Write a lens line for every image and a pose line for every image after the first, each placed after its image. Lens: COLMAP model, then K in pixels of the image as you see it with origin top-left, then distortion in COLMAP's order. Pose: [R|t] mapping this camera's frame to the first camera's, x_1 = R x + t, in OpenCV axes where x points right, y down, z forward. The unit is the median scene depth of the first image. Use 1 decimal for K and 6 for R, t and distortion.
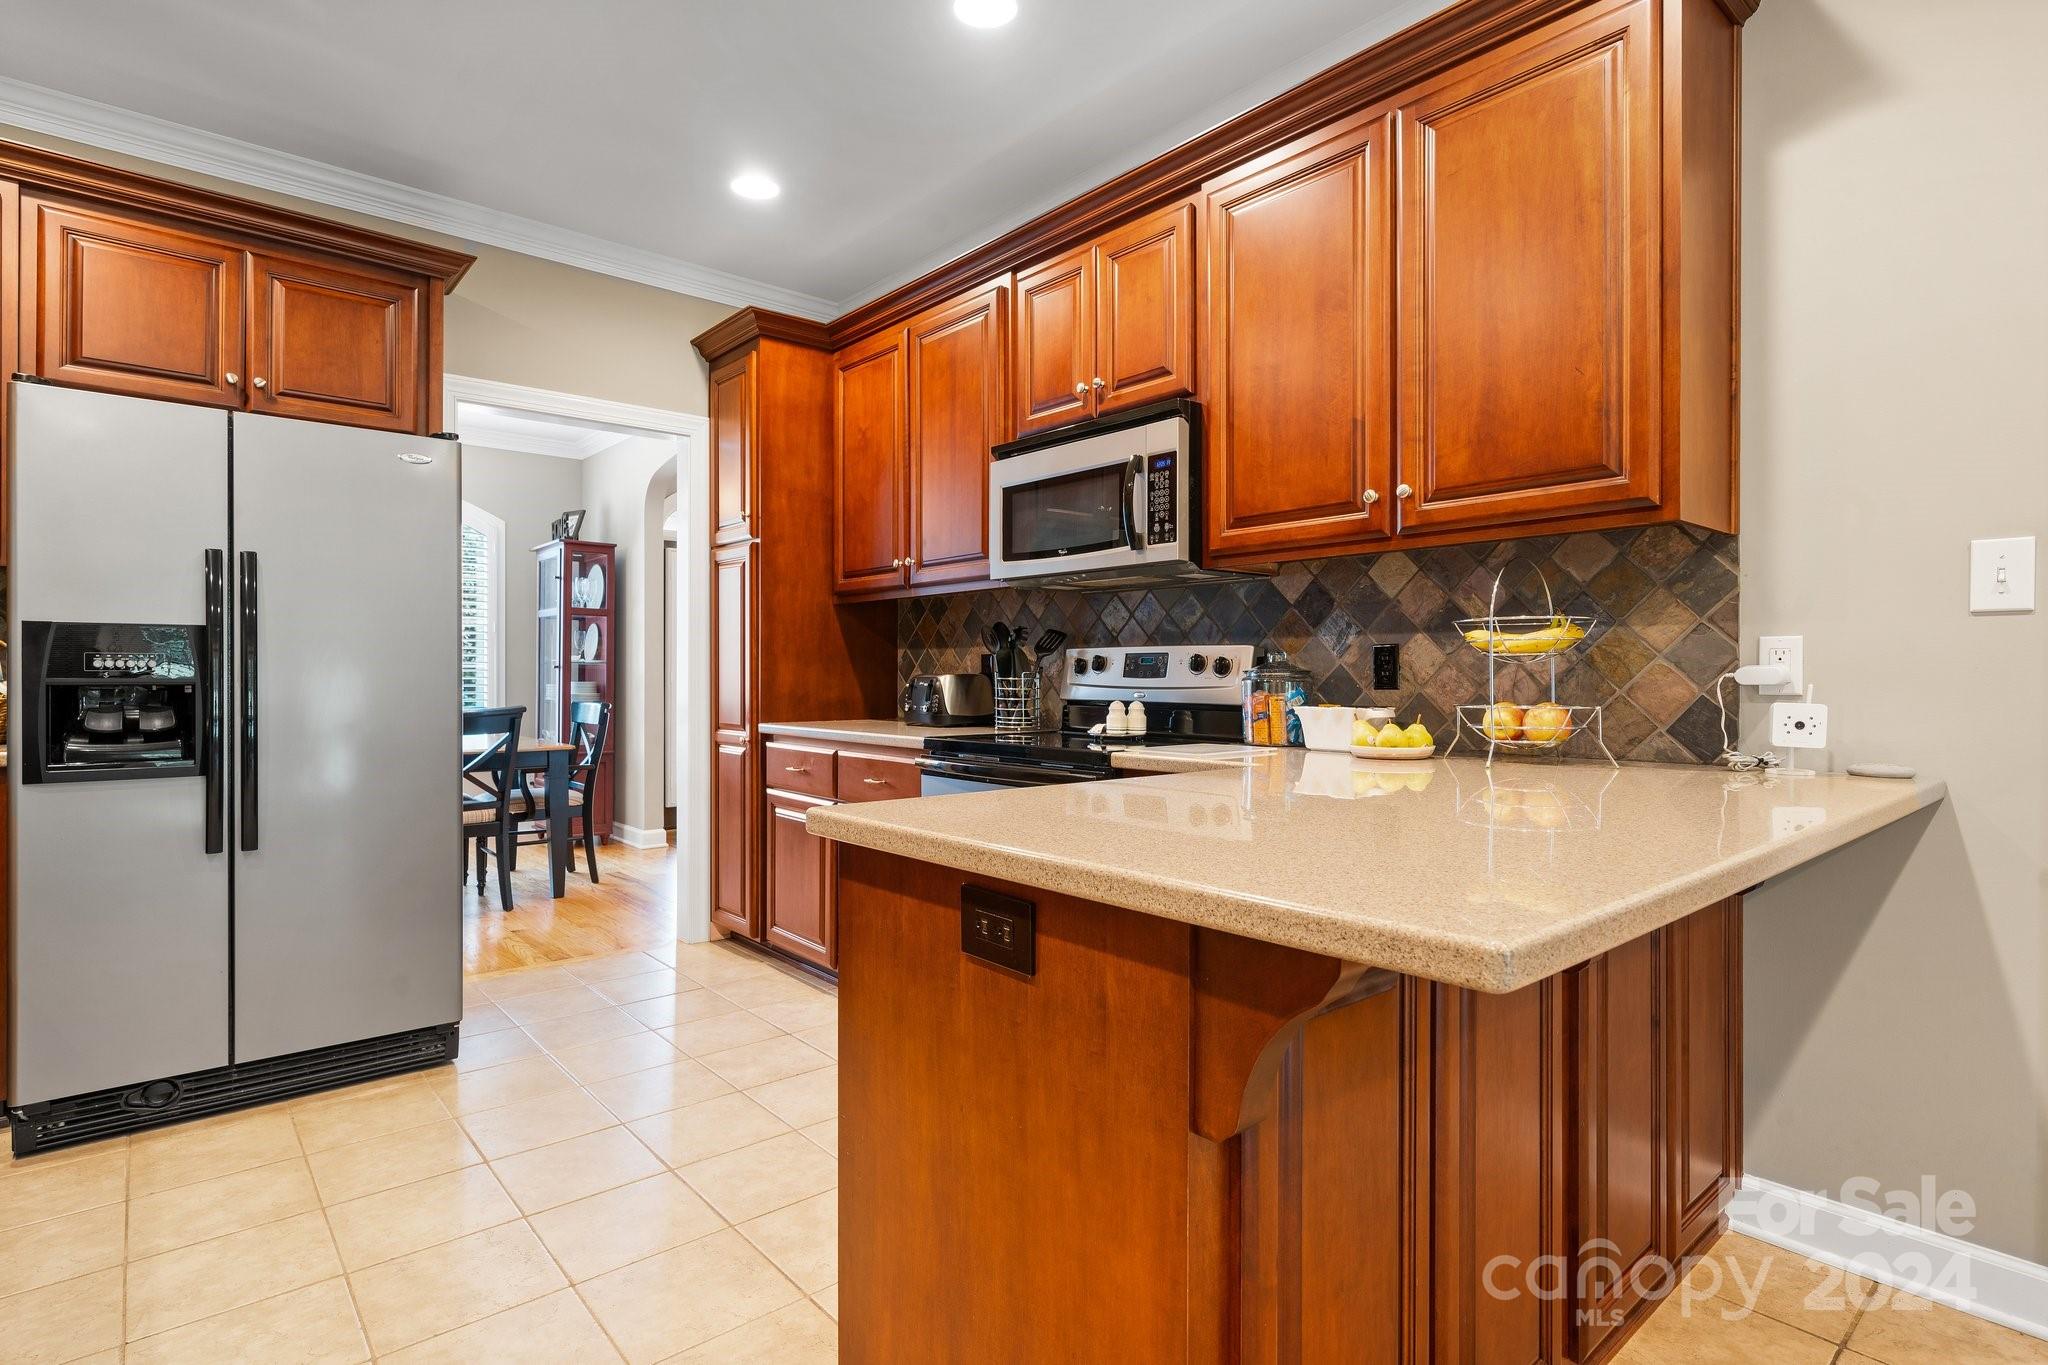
lens RADIAL K [[1018.9, 0, 1024.0], [0, 1018.9, 682.5], [0, 0, 1]] dist [0.000732, 0.000237]
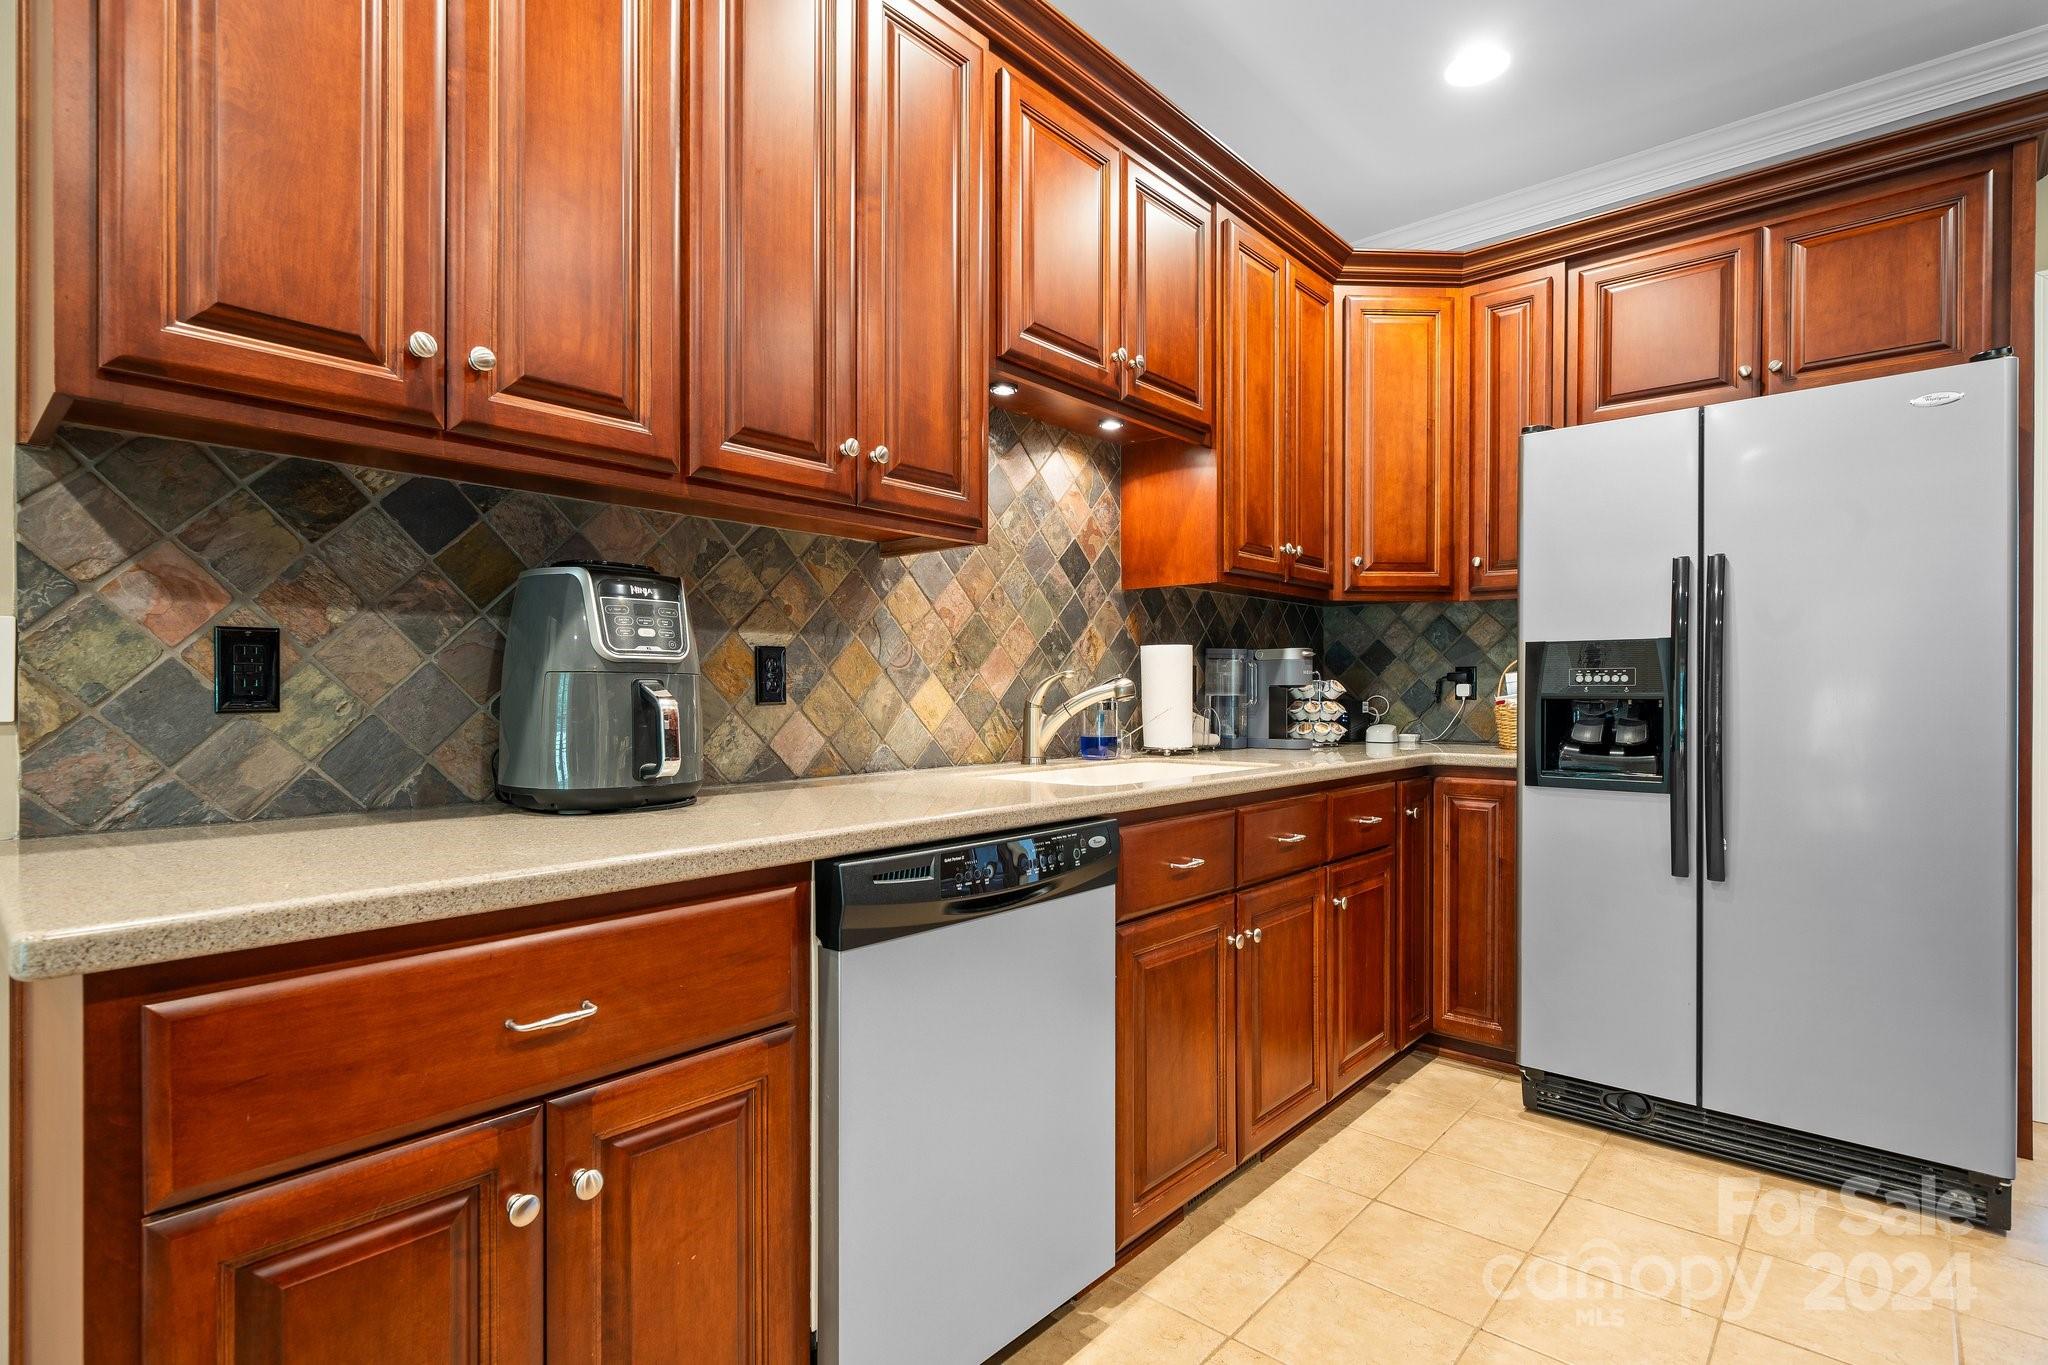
lens RADIAL K [[996.9, 0, 1016.3], [0, 996.9, 692.8], [0, 0, 1]] dist [0.000547, 0.000352]
pose [[0.126763, -0.000077, -0.991933, 0.041978], [-0.004957, 0.999987, -0.000711, -0.000220], [0.991921, 0.005007, 0.126761, 0.224304]]
